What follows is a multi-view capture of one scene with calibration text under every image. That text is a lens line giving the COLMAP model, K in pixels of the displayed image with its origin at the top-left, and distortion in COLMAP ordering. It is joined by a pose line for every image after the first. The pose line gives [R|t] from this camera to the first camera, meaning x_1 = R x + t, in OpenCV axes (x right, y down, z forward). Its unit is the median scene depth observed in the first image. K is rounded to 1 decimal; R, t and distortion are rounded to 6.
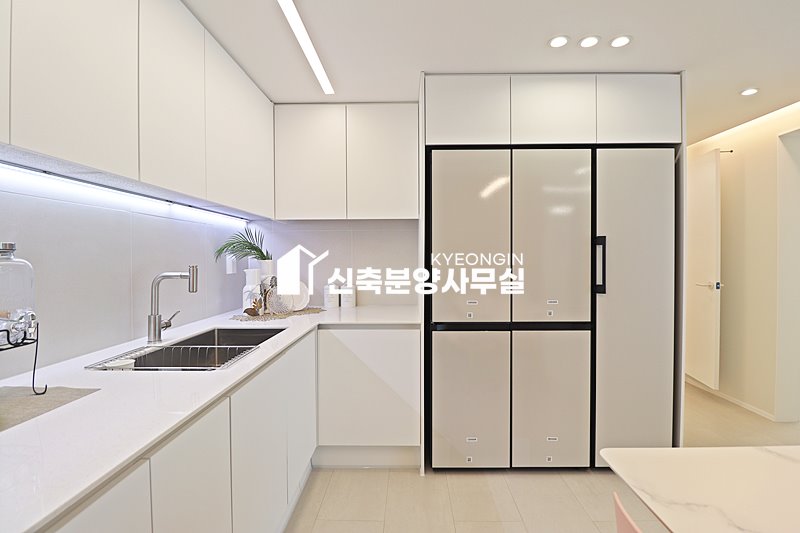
lens RADIAL K [[370.3, 0, 401.3], [0, 370.3, 260.2], [0, 0, 1]] dist [0.000666, -0.013340]
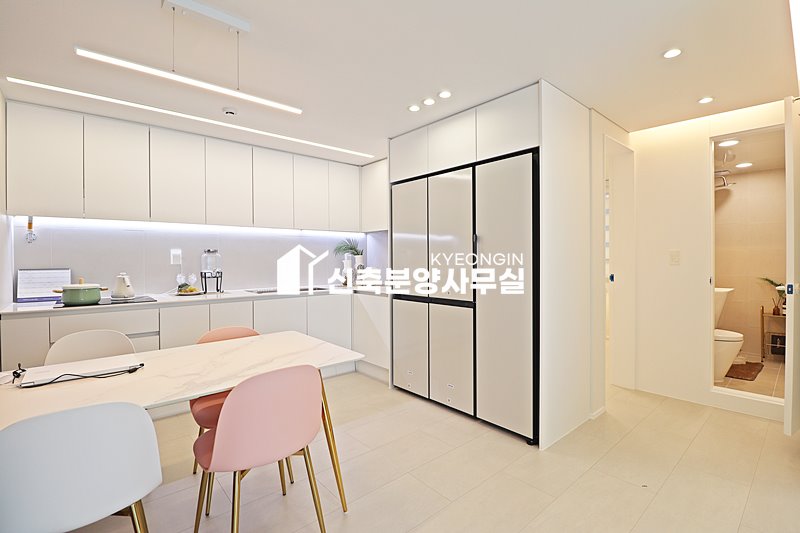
lens RADIAL K [[370.3, 0, 401.3], [0, 370.3, 260.2], [0, 0, 1]] dist [0.000666, -0.013340]
pose [[0.669347, 0.003293, -0.742942, 1.296524], [-0.002367, 0.999995, 0.002300, 0.020241], [0.742946, 0.000219, 0.669352, -0.042319]]
